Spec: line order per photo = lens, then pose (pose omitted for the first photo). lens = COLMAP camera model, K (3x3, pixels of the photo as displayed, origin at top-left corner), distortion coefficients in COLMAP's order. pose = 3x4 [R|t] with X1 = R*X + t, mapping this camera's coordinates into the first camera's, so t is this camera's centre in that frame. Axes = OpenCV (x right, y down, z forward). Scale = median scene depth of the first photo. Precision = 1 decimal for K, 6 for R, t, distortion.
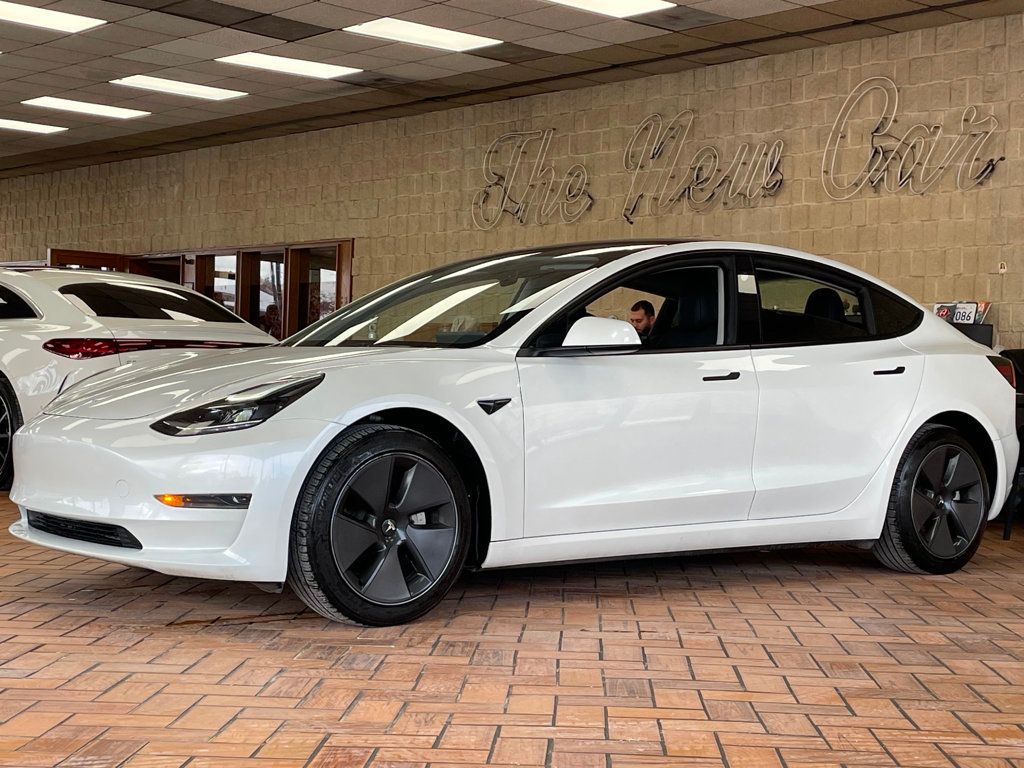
lens RADIAL K [[1570.2, 0, 512.3], [0, 1570.2, 386.7], [0, 0, 1]] dist [0.145005, 0.000000]
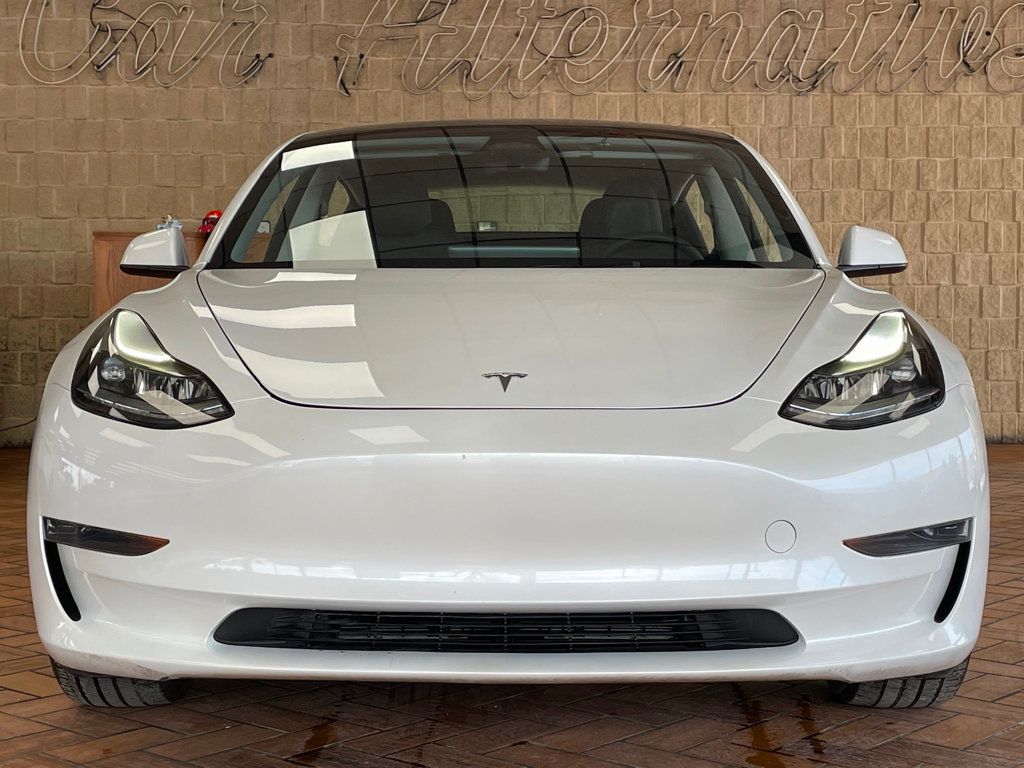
lens RADIAL K [[1691.3, 0, 512.0], [0, 1691.3, 384.2], [0, 0, 1]] dist [-0.038374, 0.000000]
pose [[0.655935, -0.042298, 0.753631, -0.298176], [0.010859, 0.998854, 0.046611, -0.005430], [-0.754739, -0.022390, 0.655643, 0.288380]]
